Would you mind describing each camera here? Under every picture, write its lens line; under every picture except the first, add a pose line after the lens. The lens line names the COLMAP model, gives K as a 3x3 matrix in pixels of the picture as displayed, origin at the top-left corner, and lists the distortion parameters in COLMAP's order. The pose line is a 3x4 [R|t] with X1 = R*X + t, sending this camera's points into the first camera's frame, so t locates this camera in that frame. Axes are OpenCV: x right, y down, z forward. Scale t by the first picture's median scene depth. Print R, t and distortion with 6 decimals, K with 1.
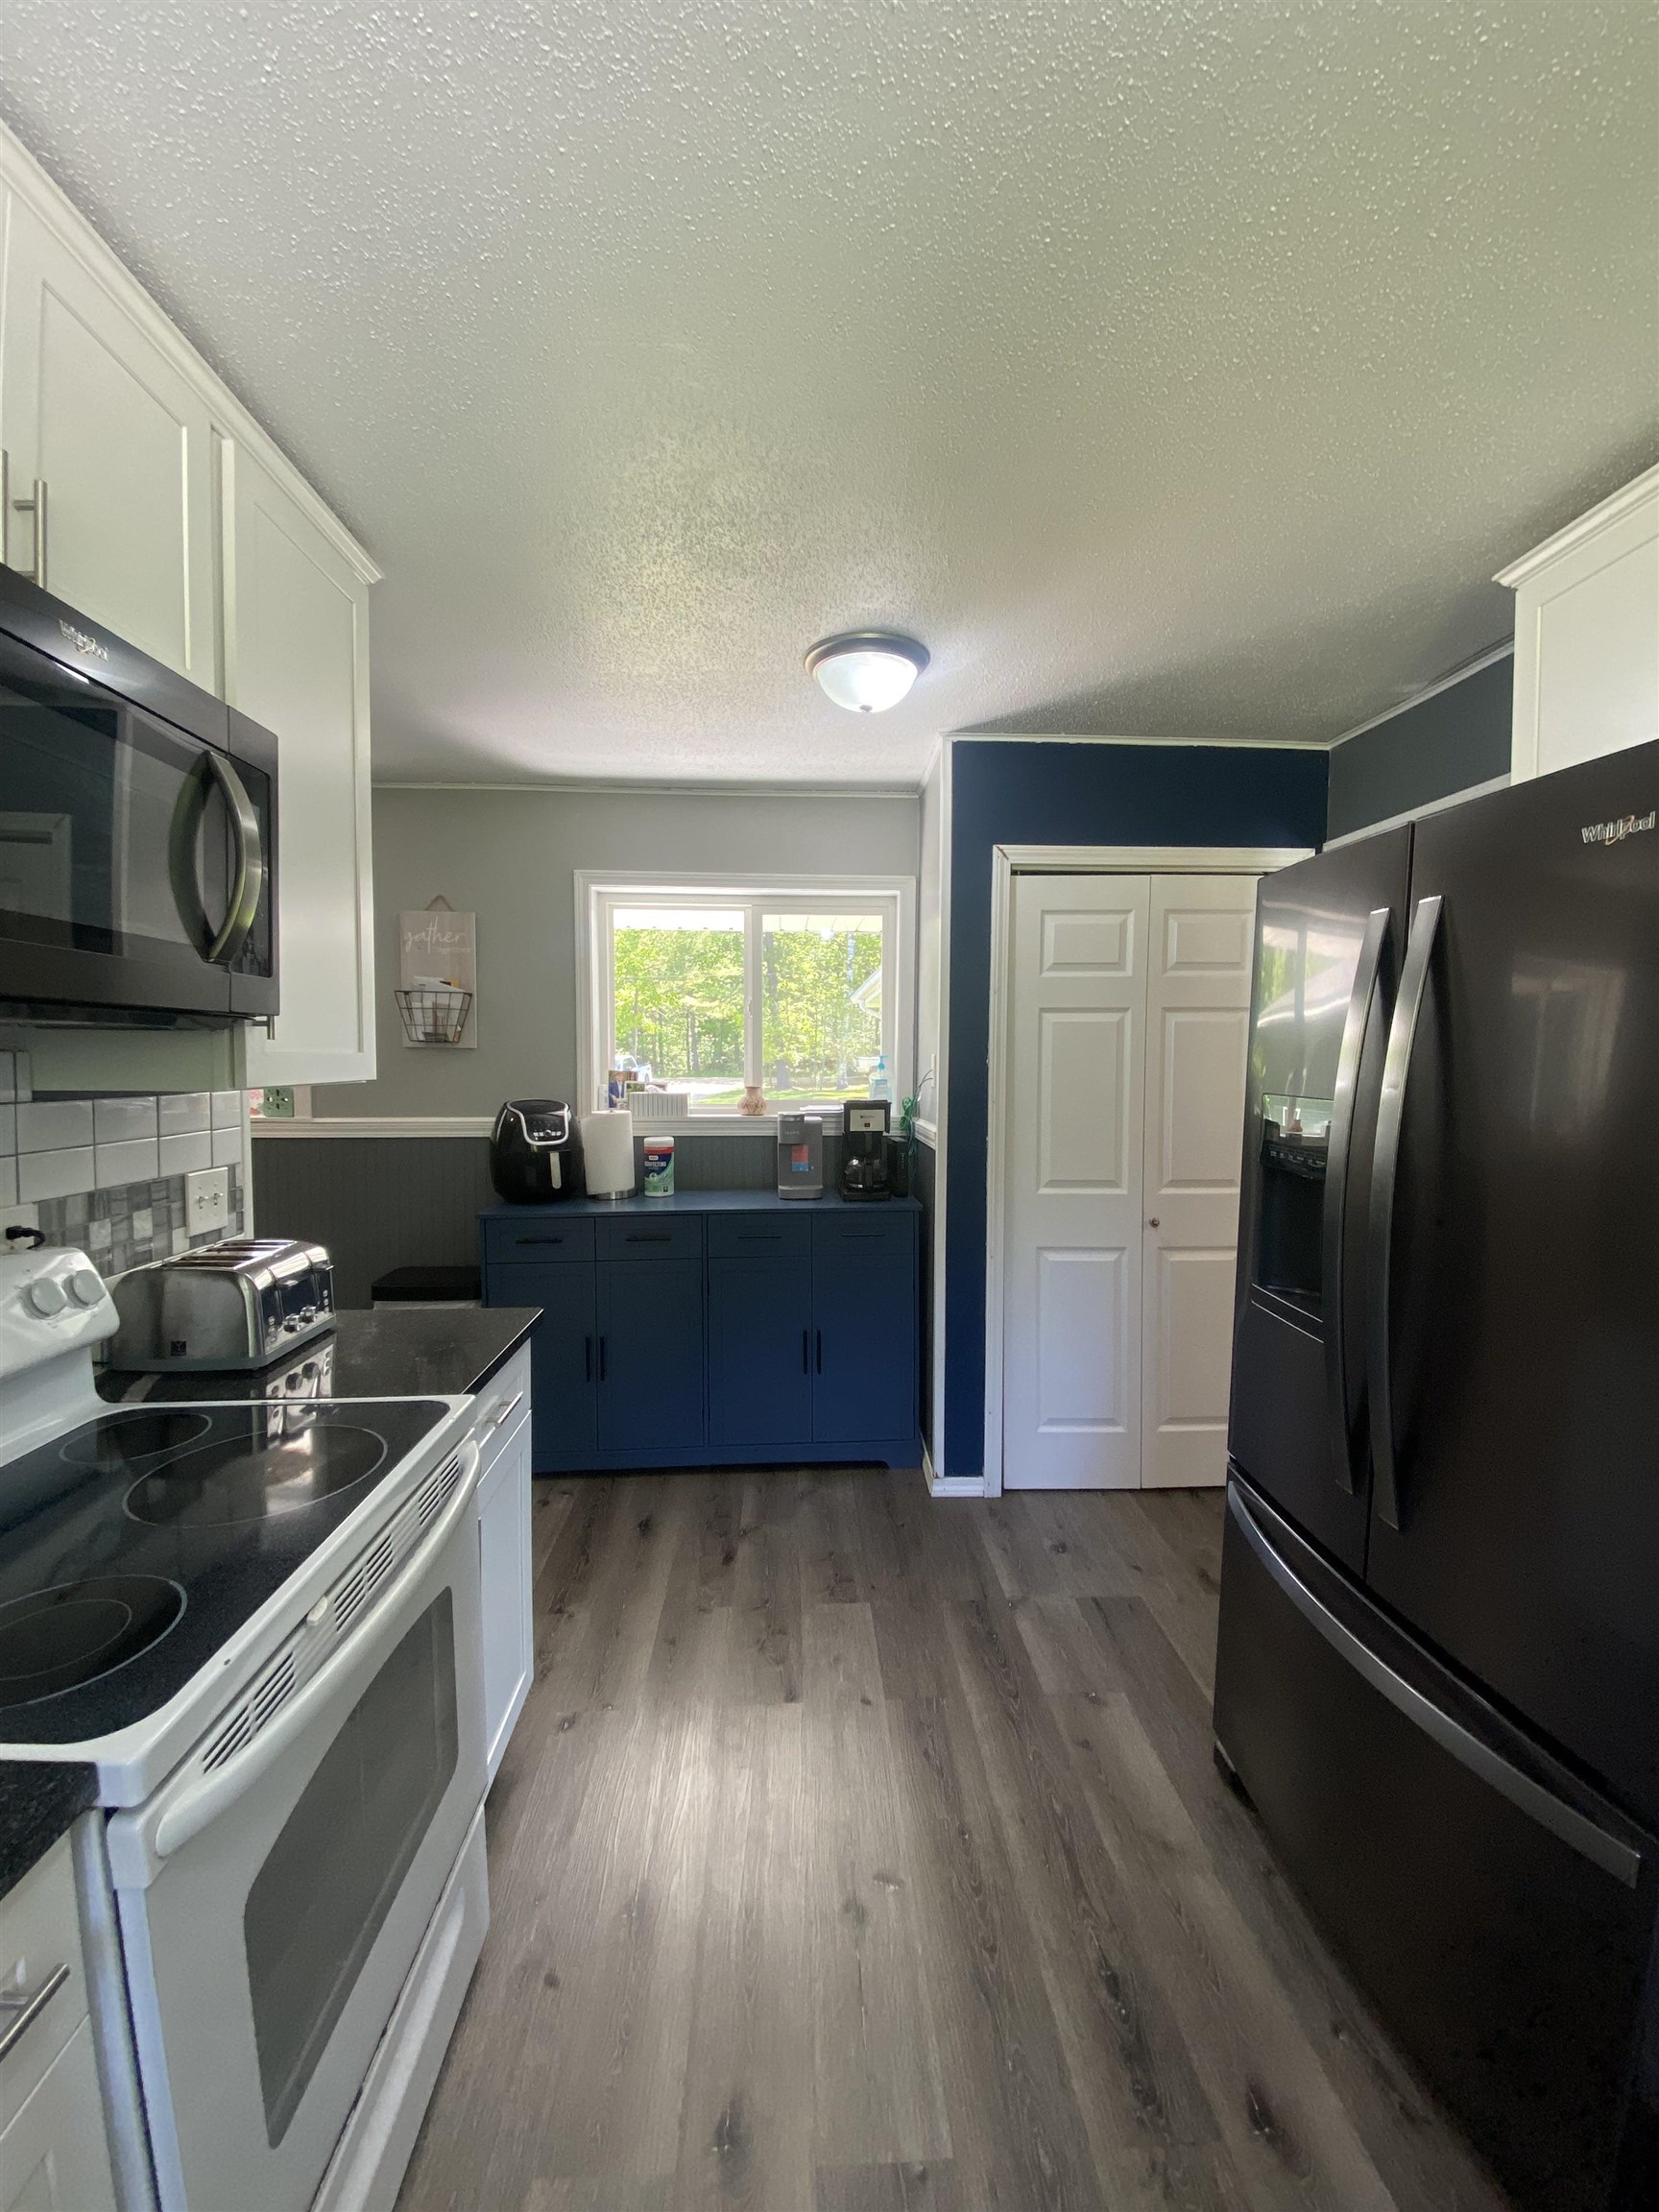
lens RADIAL K [[886.2, 0, 819.3], [0, 886.2, 1098.5], [0, 0, 1]] dist [0.000383, -0.010447]
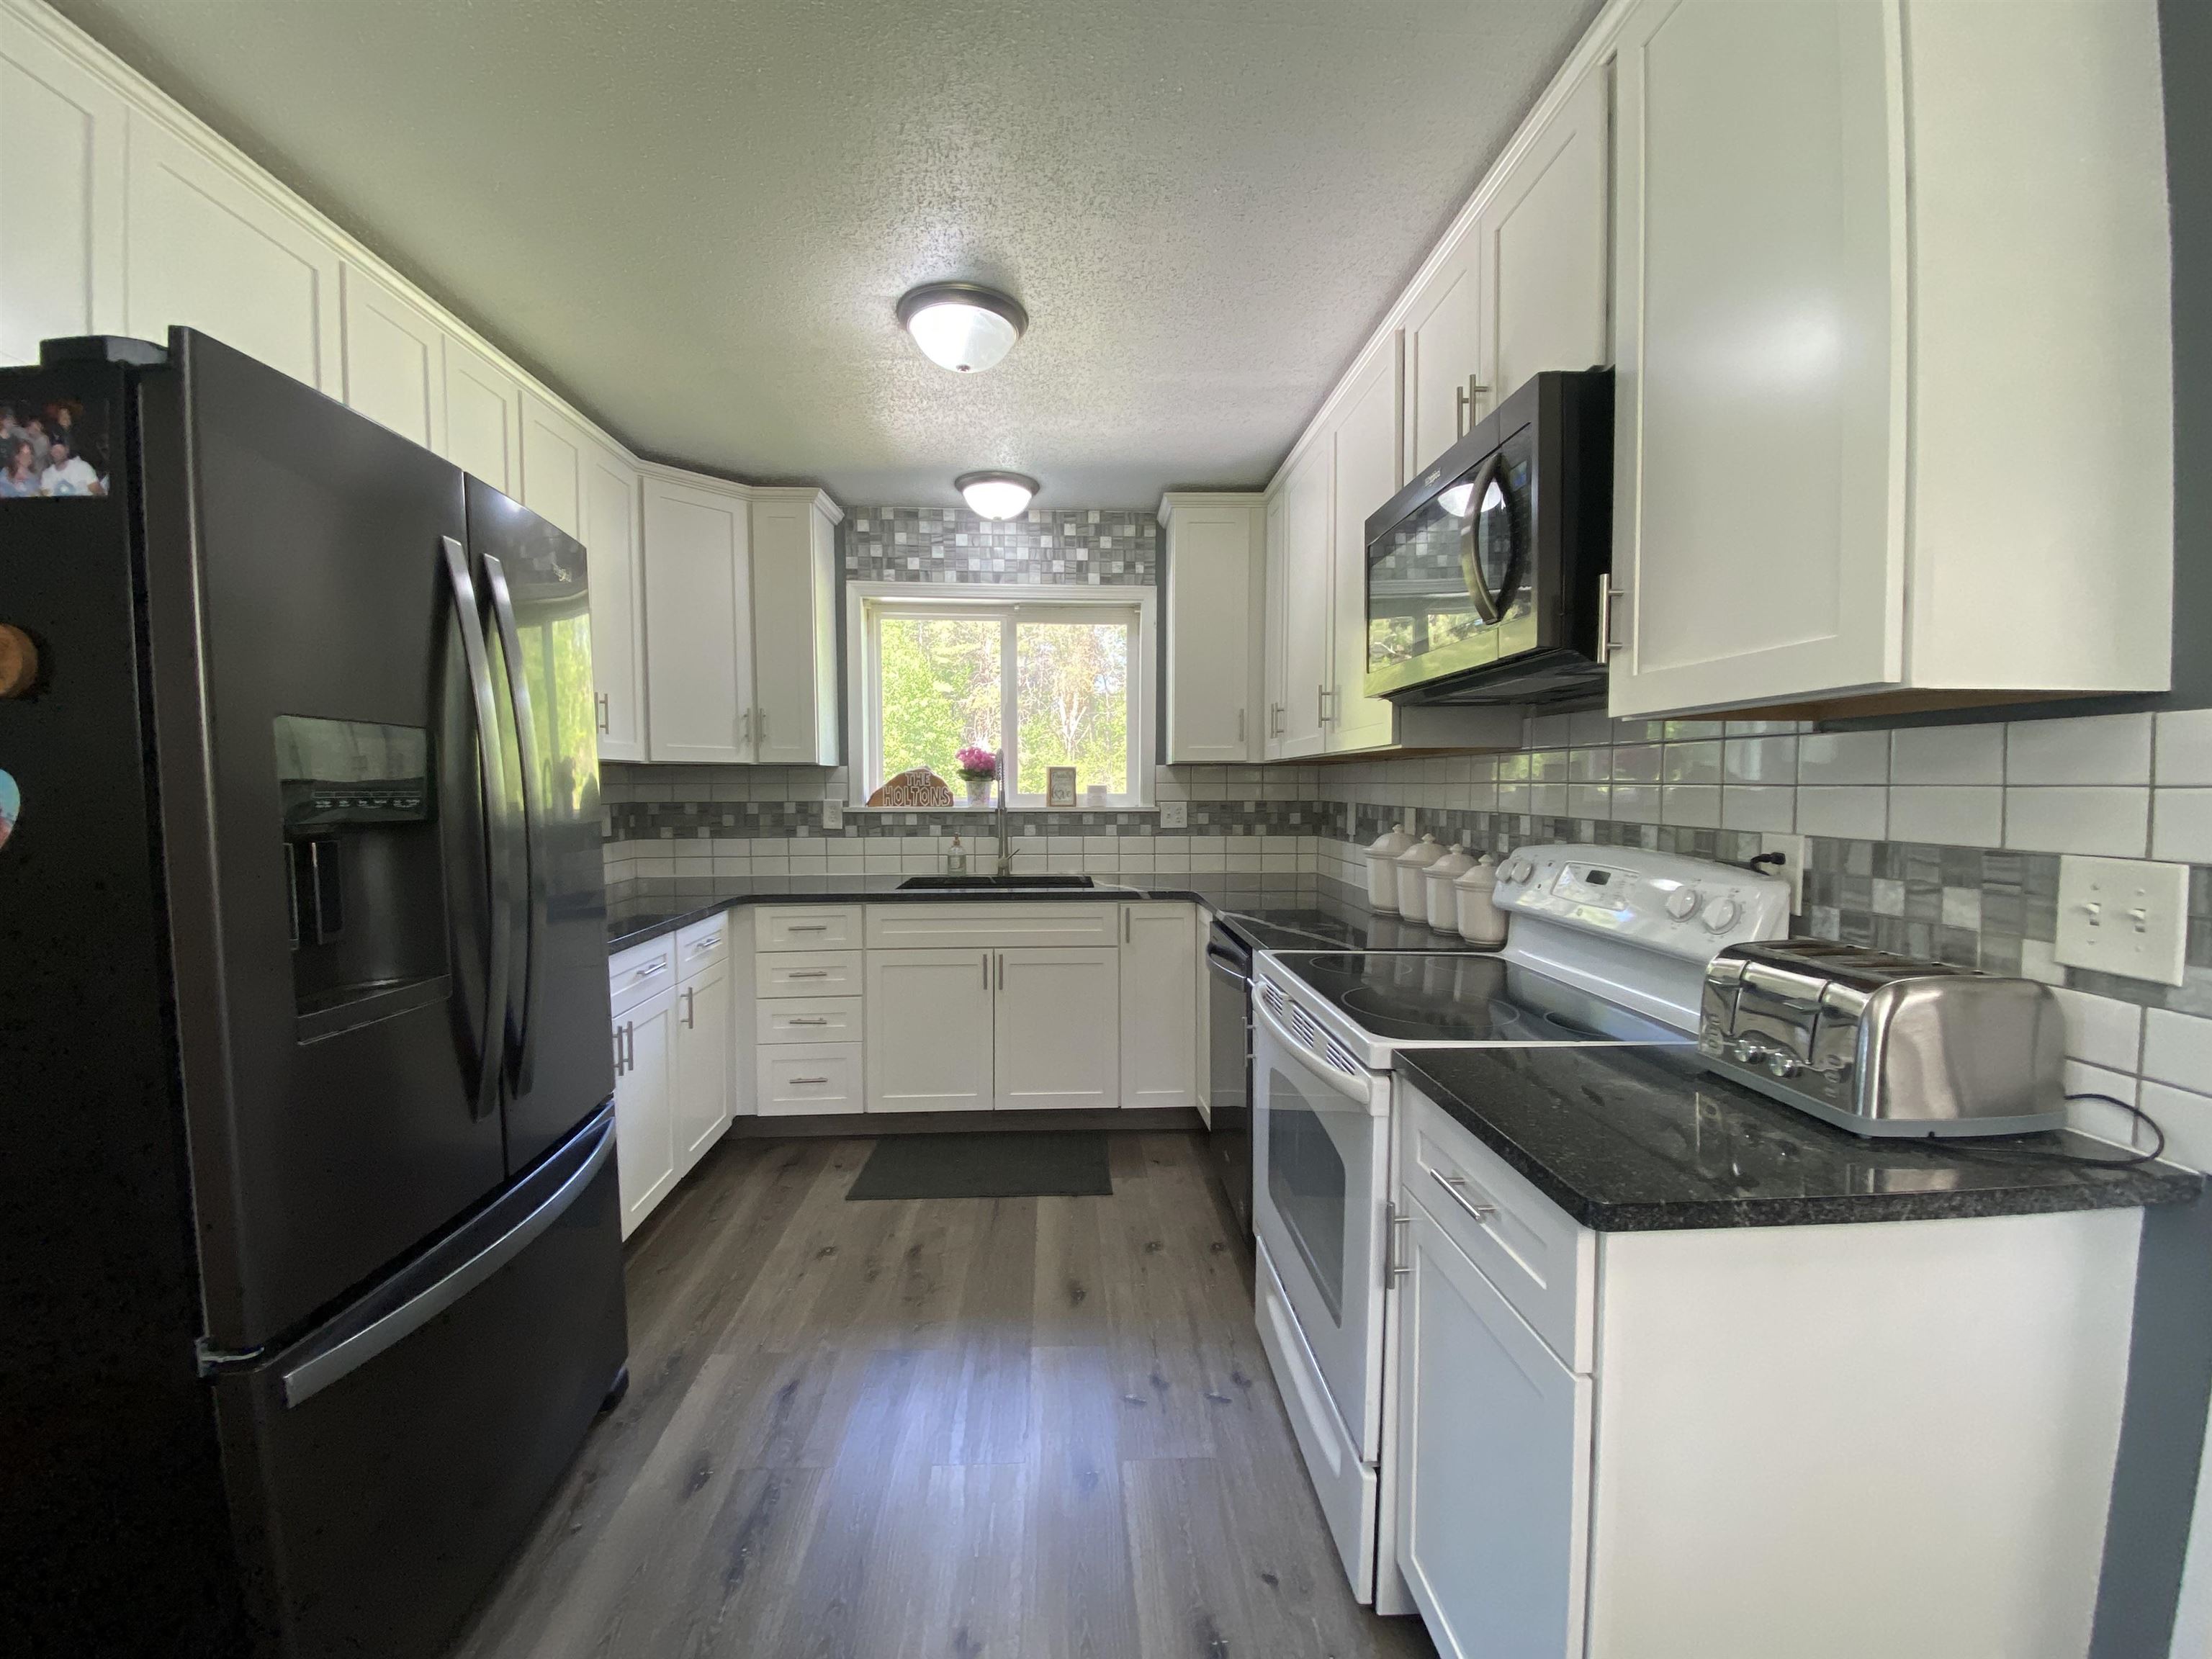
lens RADIAL K [[886.2, 0, 1140.4], [0, 886.2, 821.7], [0, 0, 1]] dist [0.000383, -0.010447]
pose [[-0.998683, 0.003211, -0.051207, -0.089408], [-0.001110, 0.996454, 0.084131, 0.018440], [0.051295, 0.084077, -0.995138, 1.786555]]
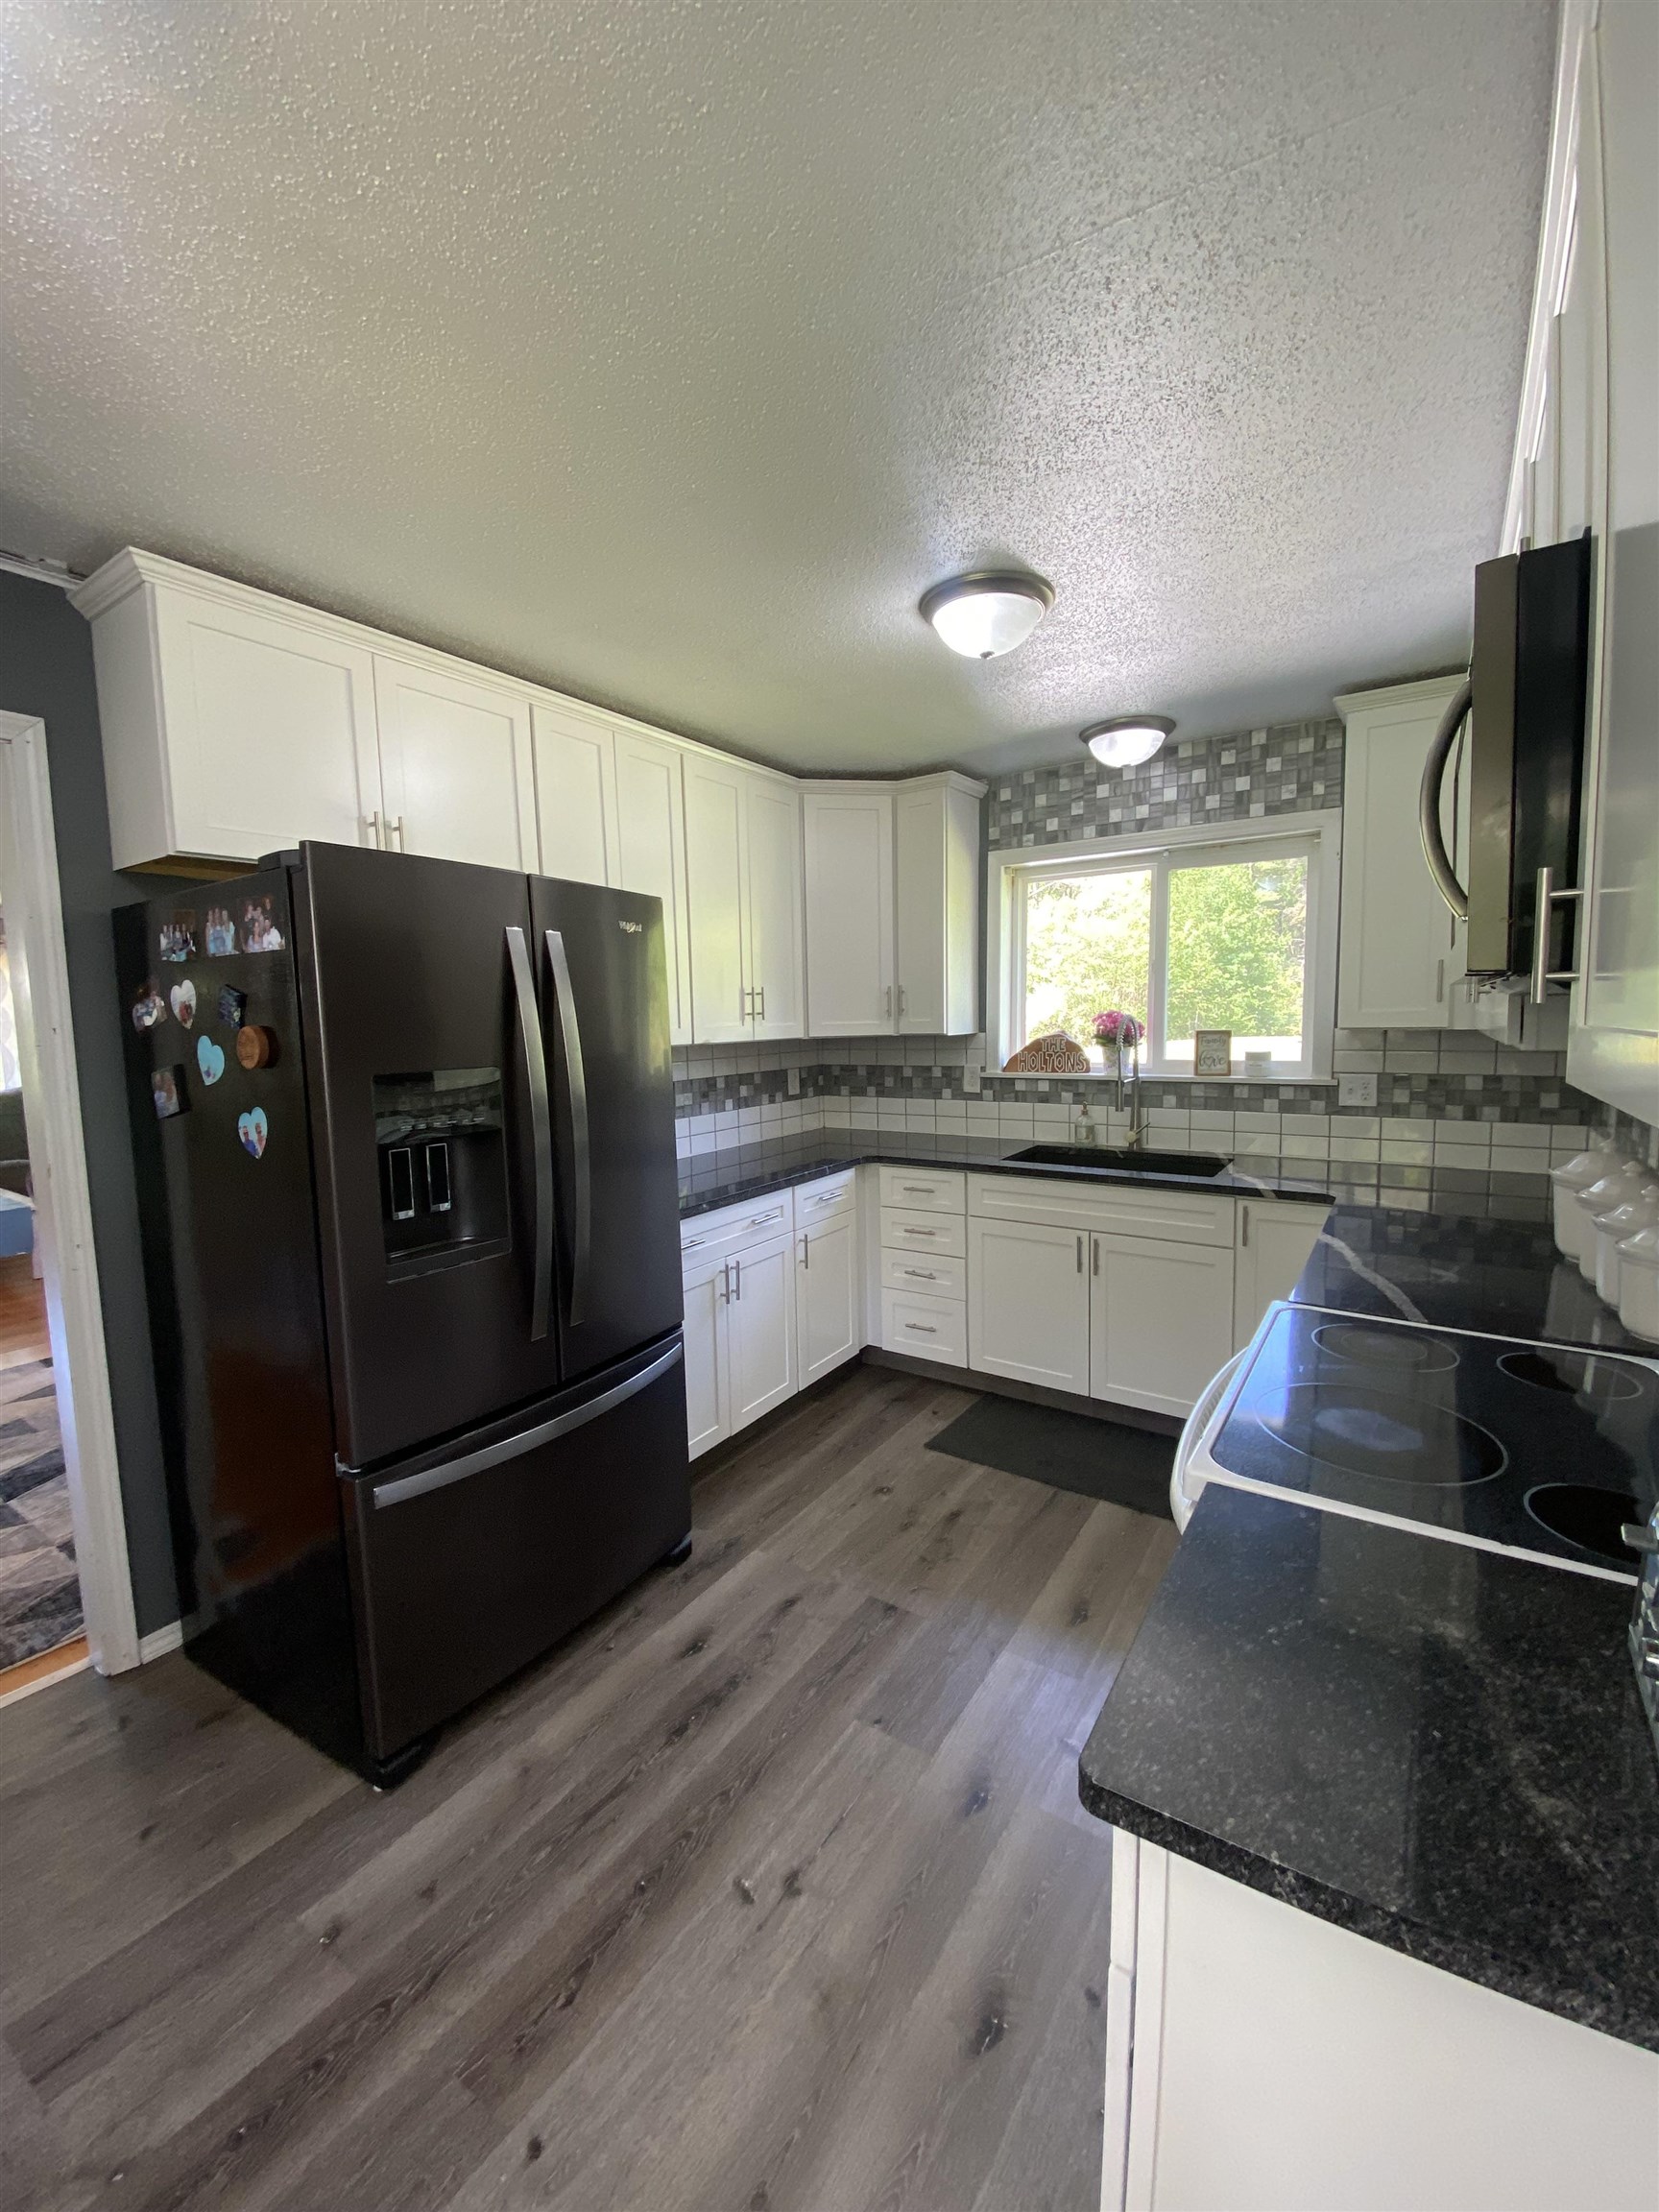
lens RADIAL K [[886.2, 0, 843.1], [0, 886.2, 1093.5], [0, 0, 1]] dist [0.000383, -0.010447]
pose [[-0.818216, -0.039308, 0.573566, -0.530720], [0.041390, 0.991044, 0.126963, -0.093556], [-0.573419, 0.127623, -0.809261, 1.615052]]
